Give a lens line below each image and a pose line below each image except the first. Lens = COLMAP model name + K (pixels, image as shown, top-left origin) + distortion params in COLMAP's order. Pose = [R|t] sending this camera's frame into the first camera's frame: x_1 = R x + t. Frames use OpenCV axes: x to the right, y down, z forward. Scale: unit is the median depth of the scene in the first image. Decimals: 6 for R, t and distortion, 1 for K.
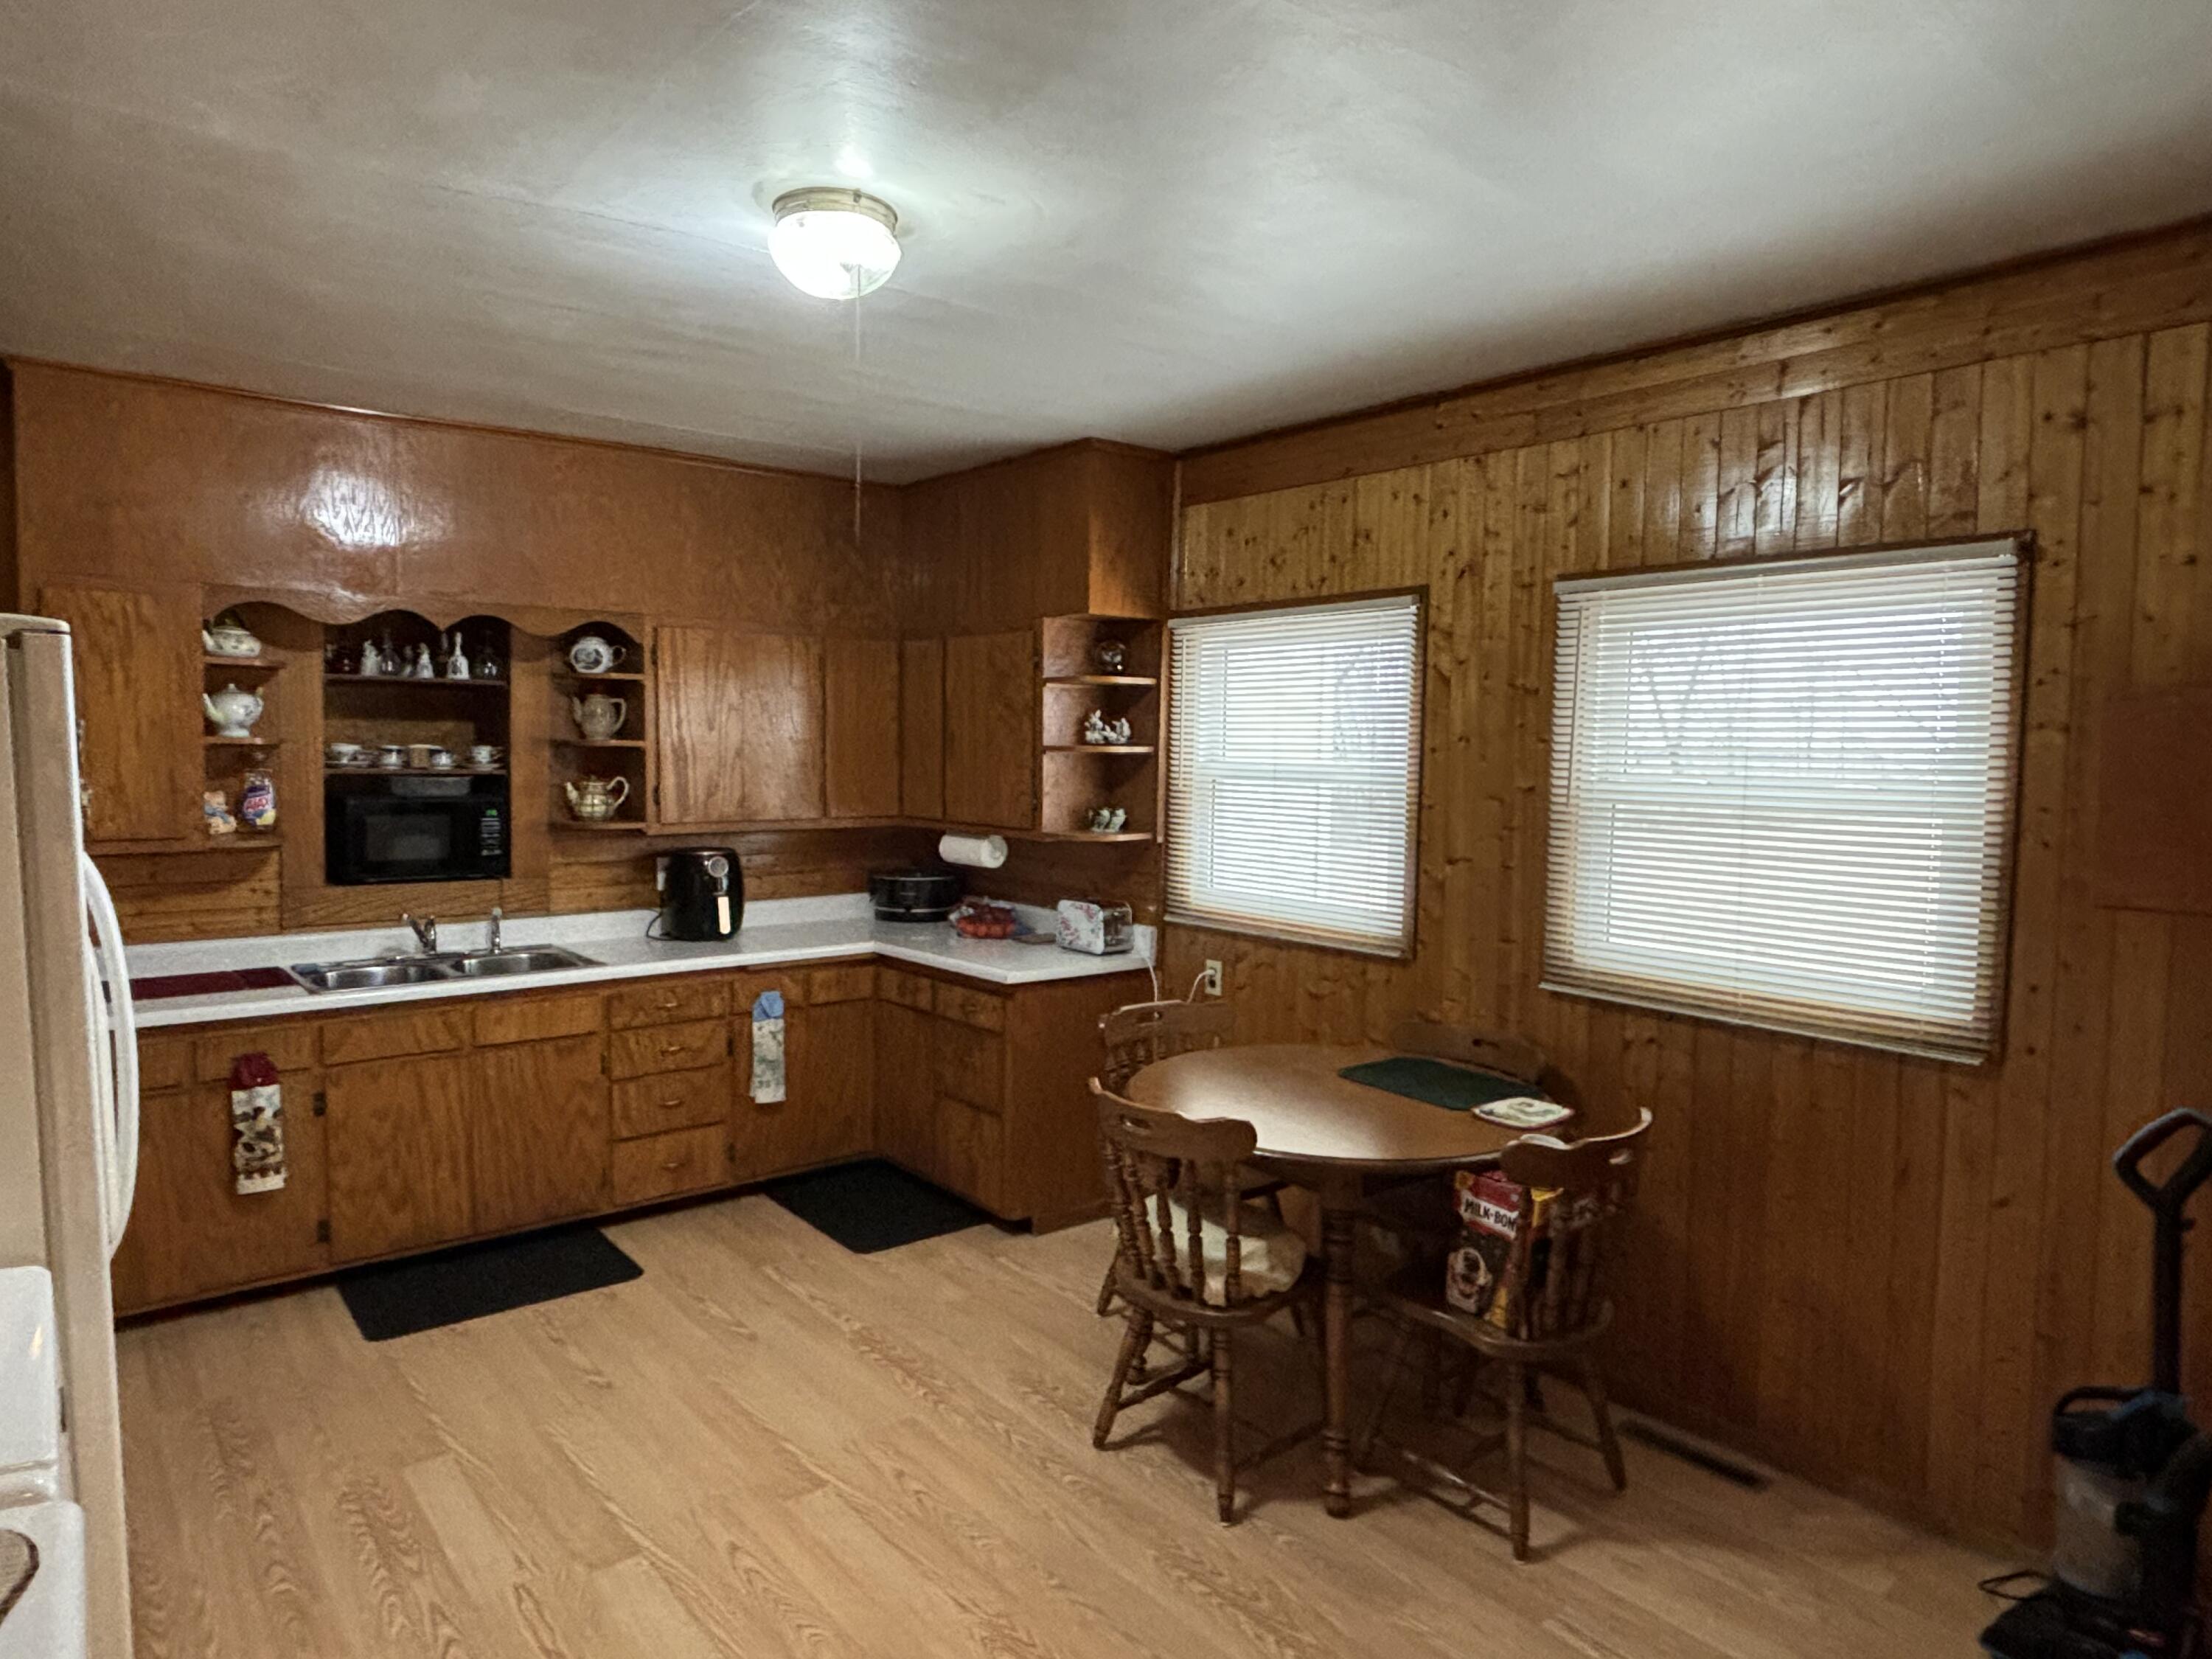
lens RADIAL K [[1316.1, 0, 1090.8], [0, 1316.1, 832.5], [0, 0, 1]] dist [0.025427, -0.000894]
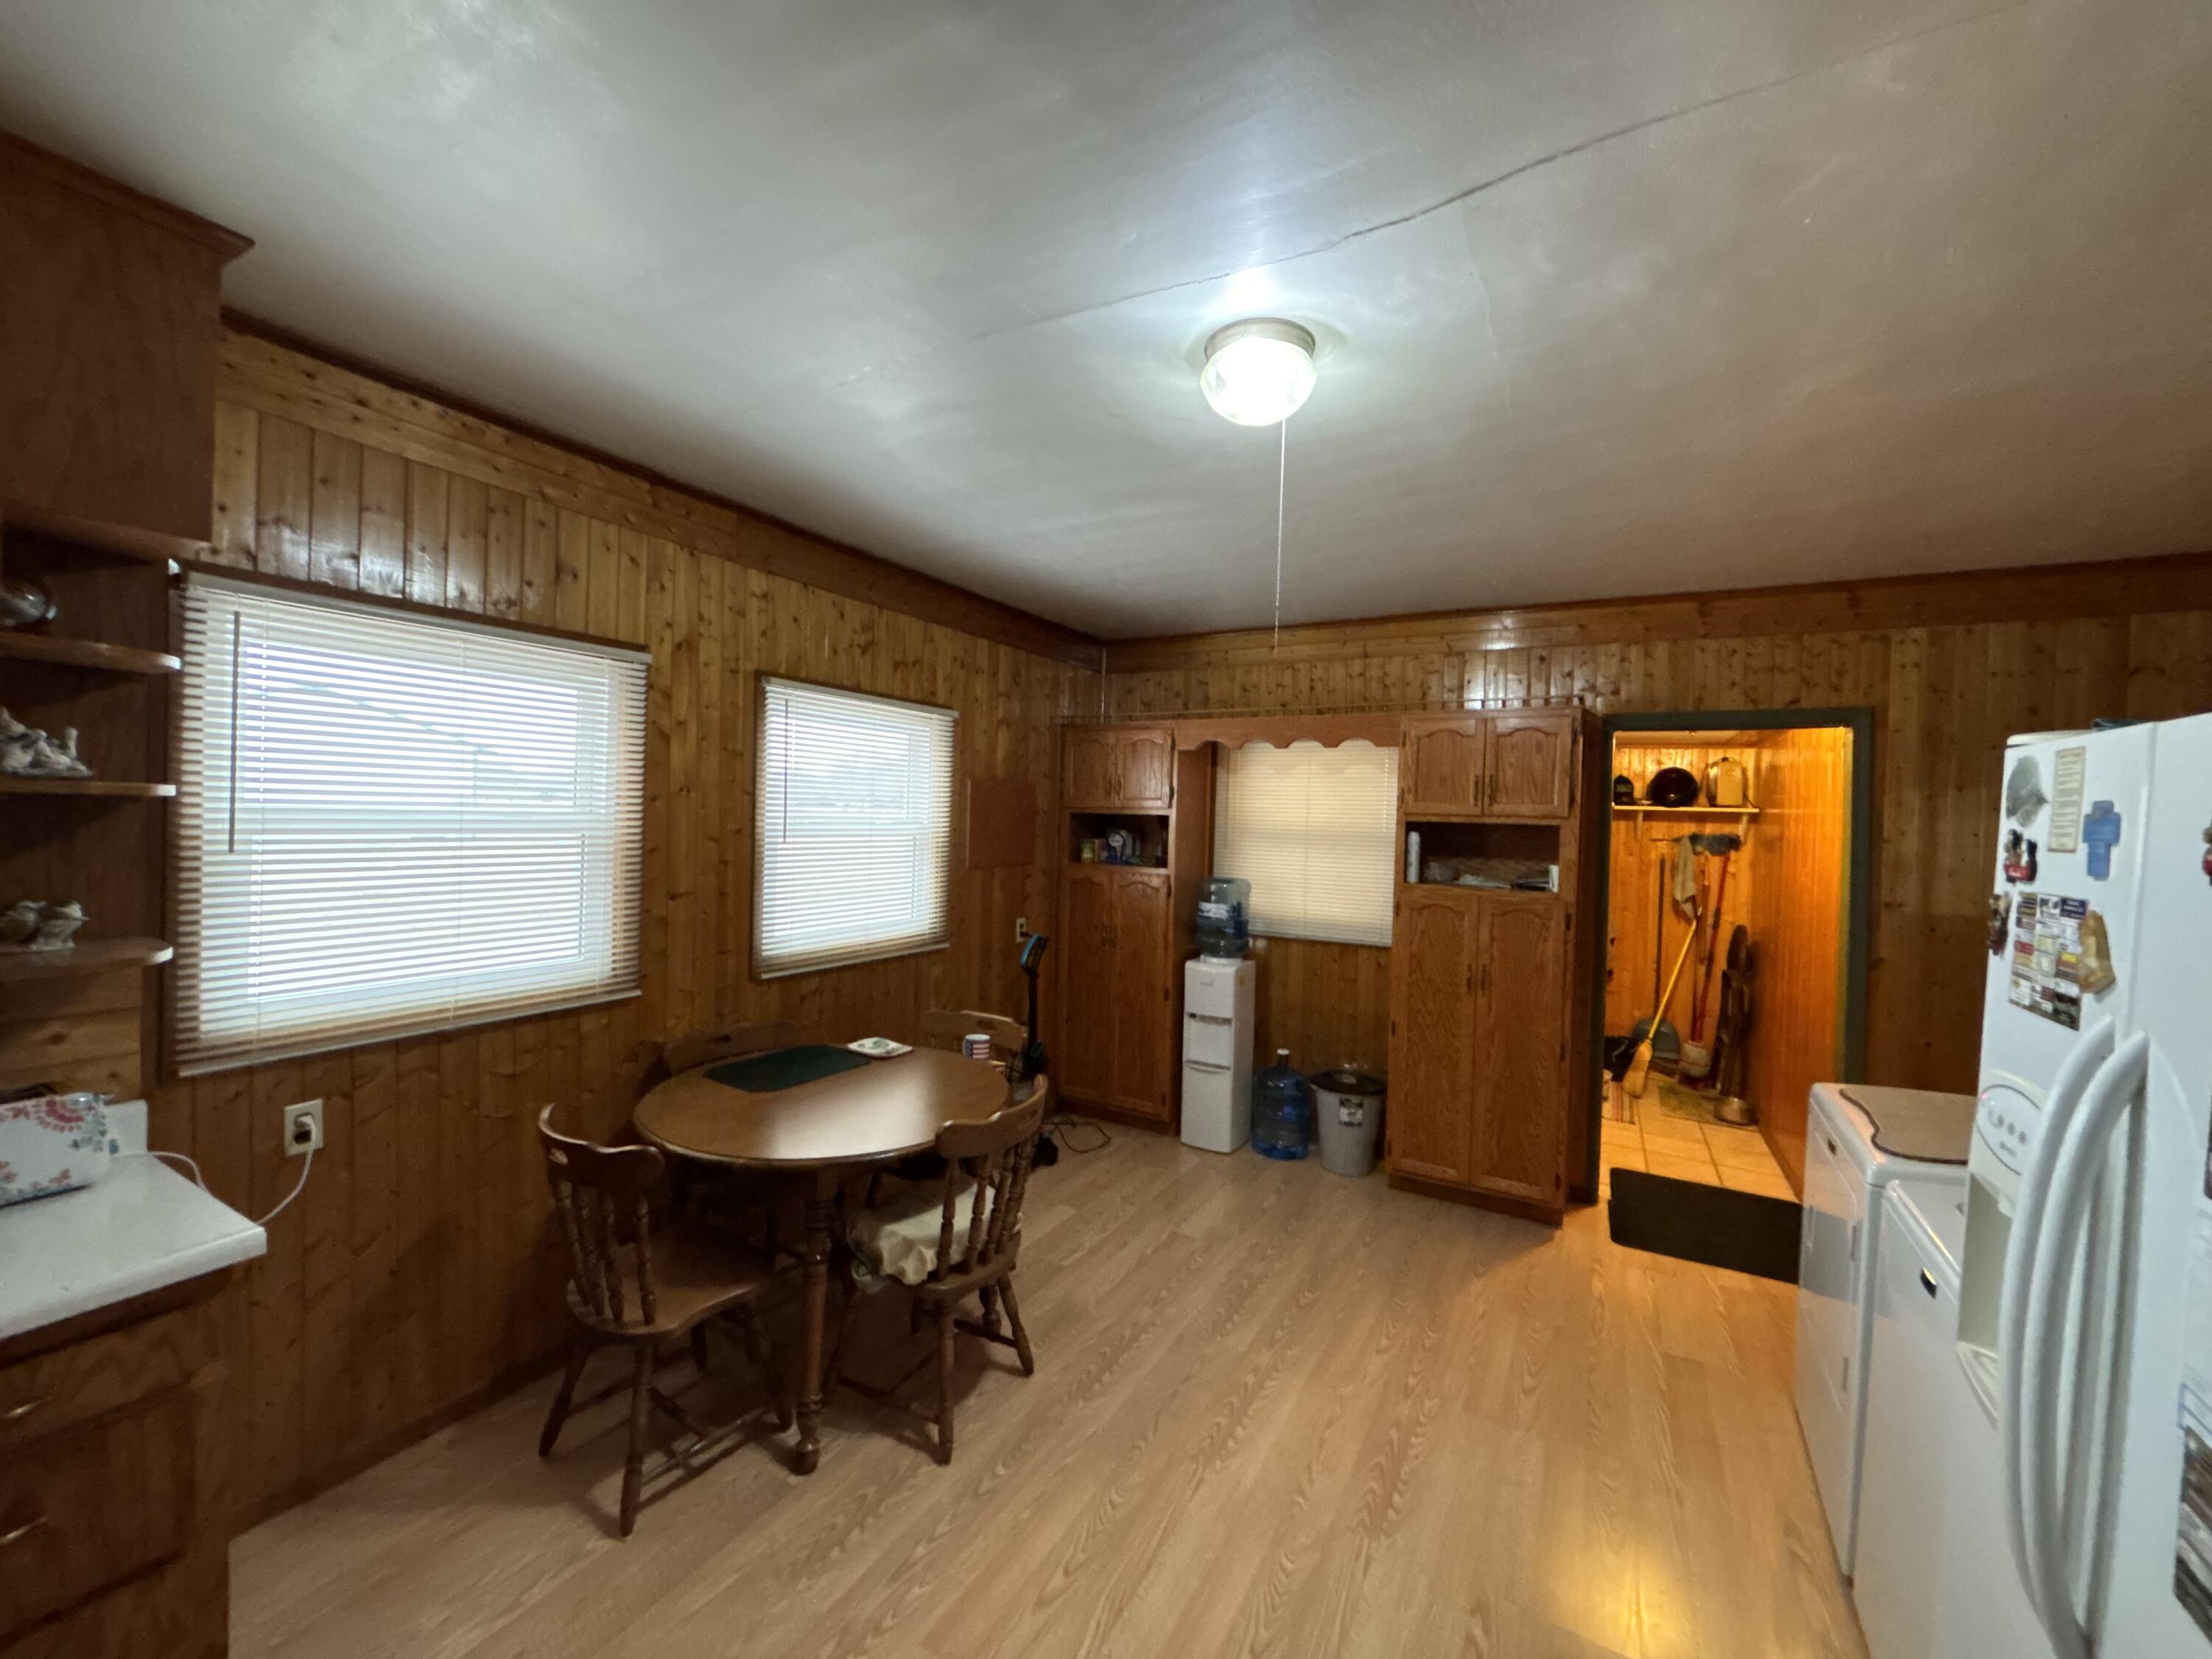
lens RADIAL K [[883.8, 0, 1091.3], [0, 883.8, 836.9], [0, 0, 1]] dist [-0.002263, -0.000002]
pose [[-0.349543, -0.052860, 0.935428, -0.515676], [0.028411, 0.997350, 0.066975, -0.064690], [-0.936490, 0.049988, -0.347115, 0.847364]]
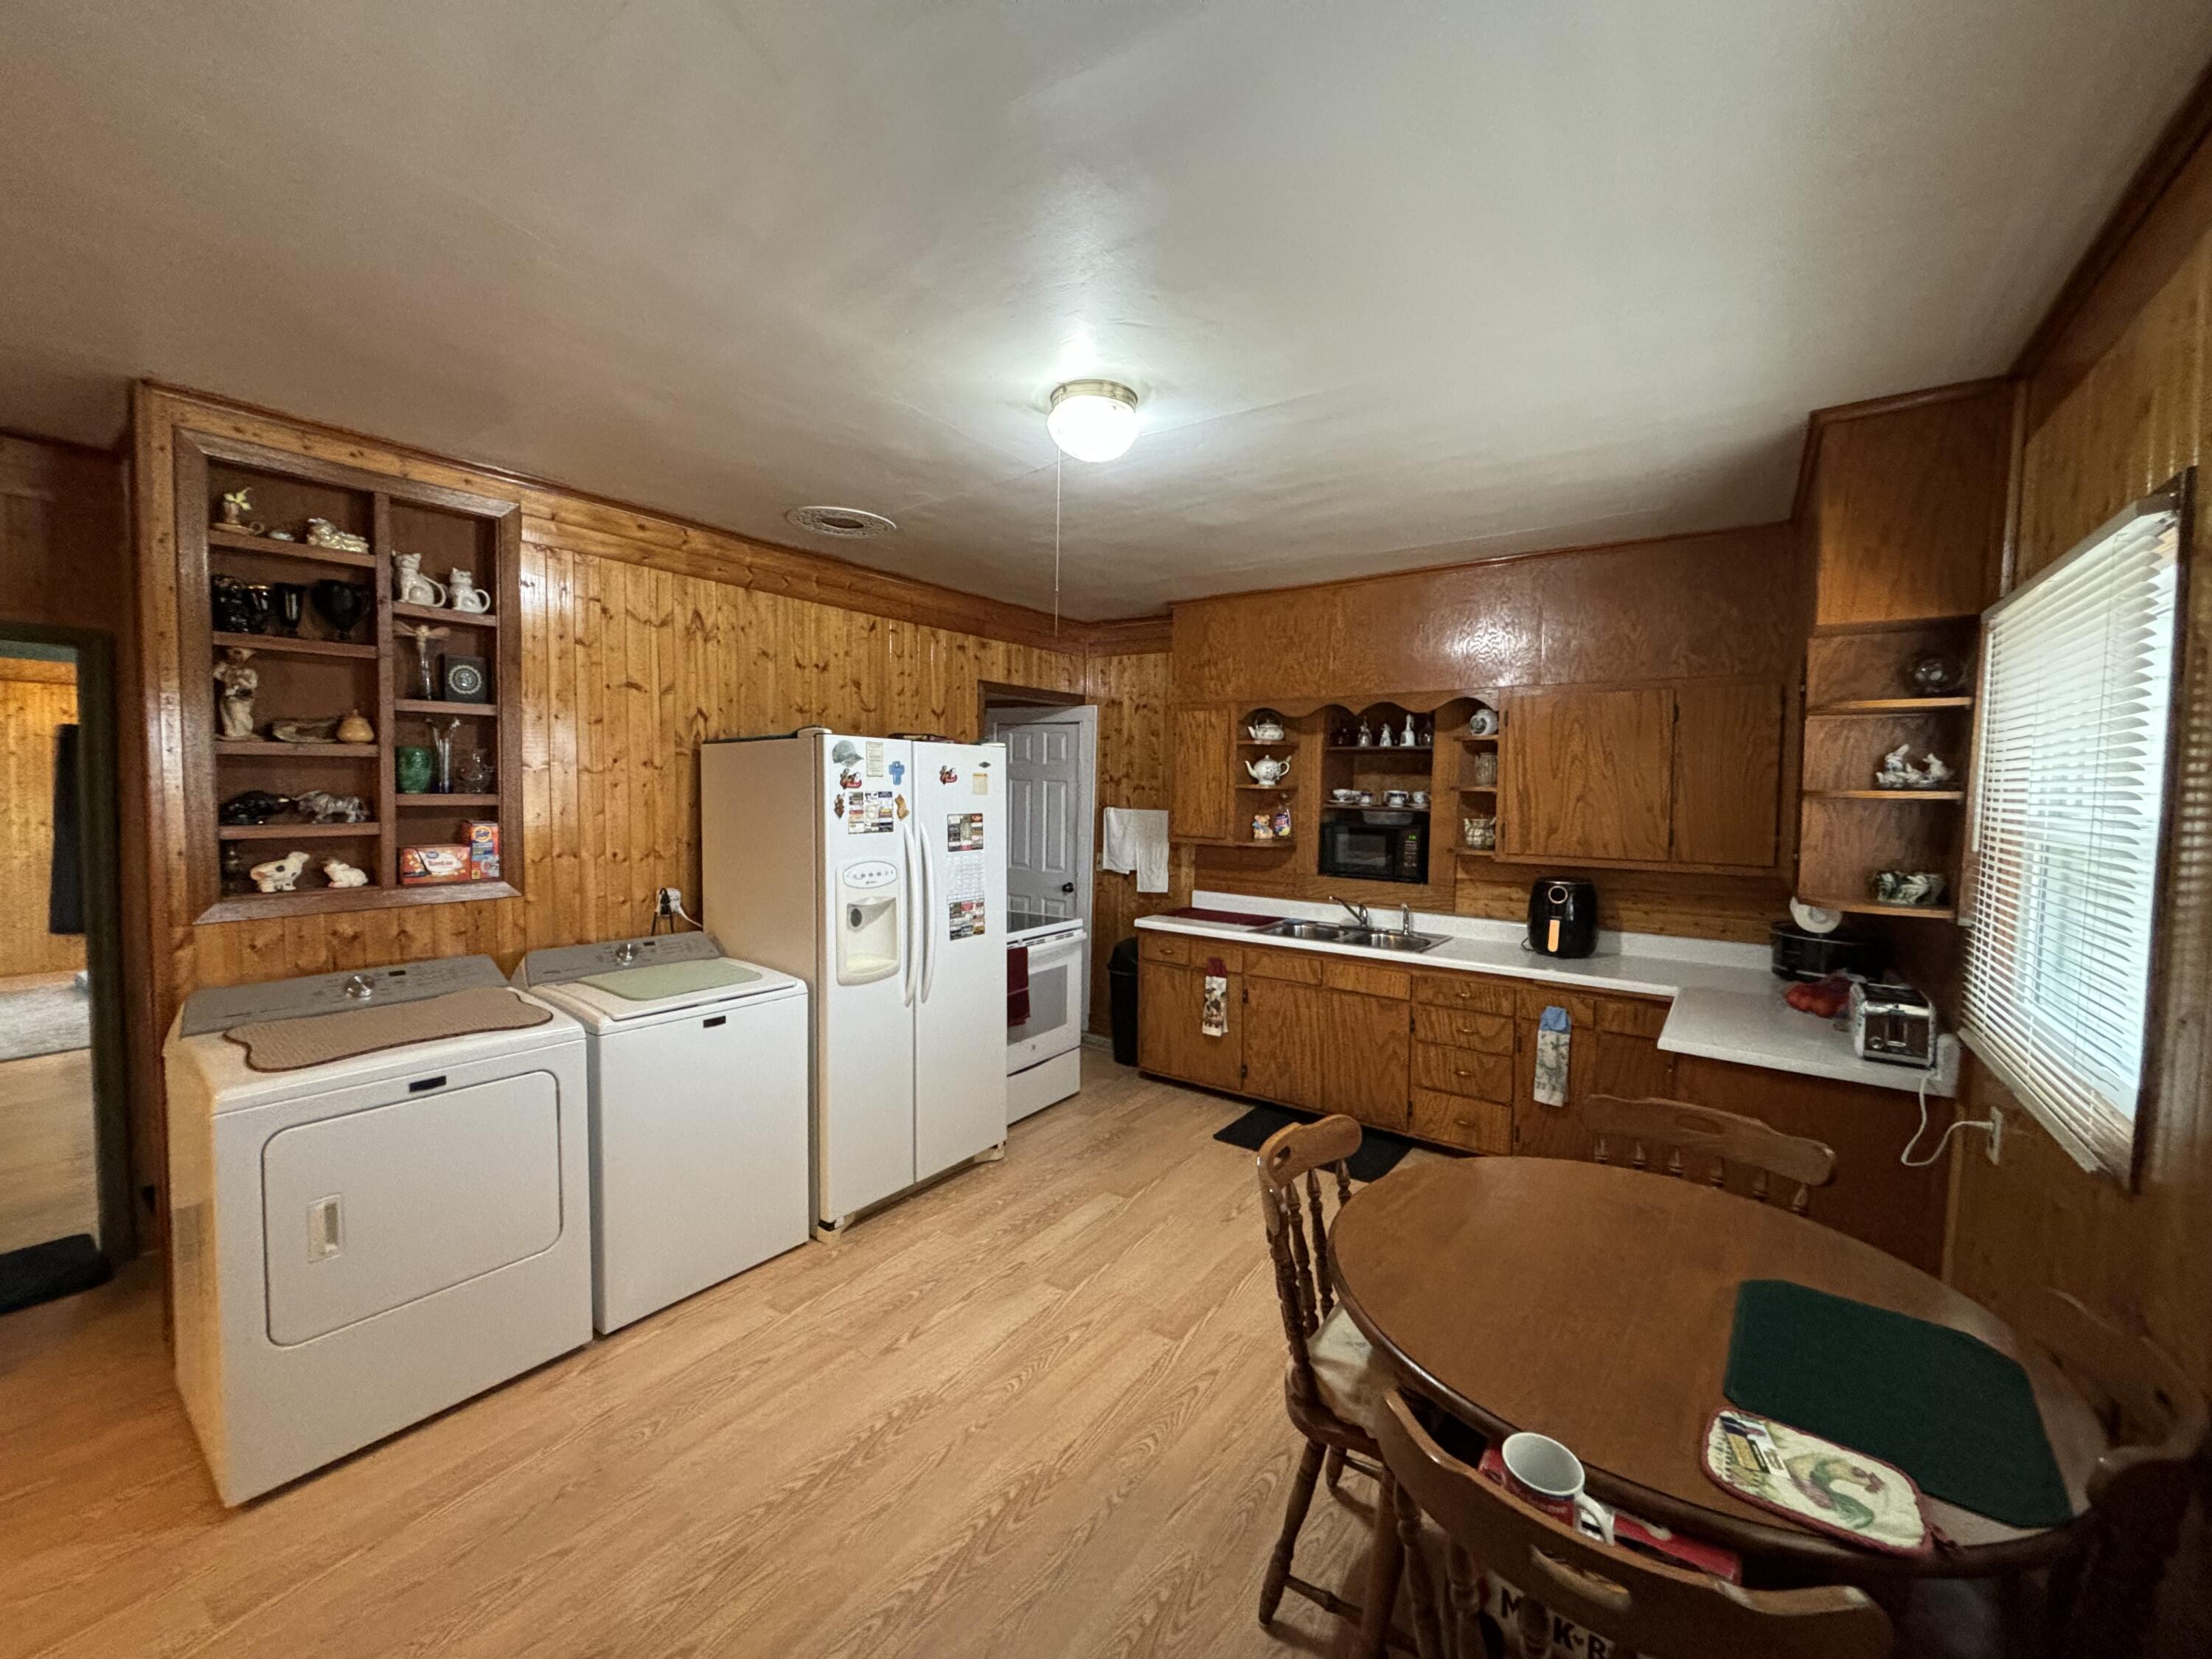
lens RADIAL K [[883.8, 0, 1104.4], [0, 883.8, 829.3], [0, 0, 1]] dist [-0.002263, -0.000002]
pose [[0.262491, 0.041433, -0.964044, 0.439996], [-0.078532, 0.996681, 0.021453, -0.020509], [0.961733, 0.070077, 0.264874, 0.477260]]
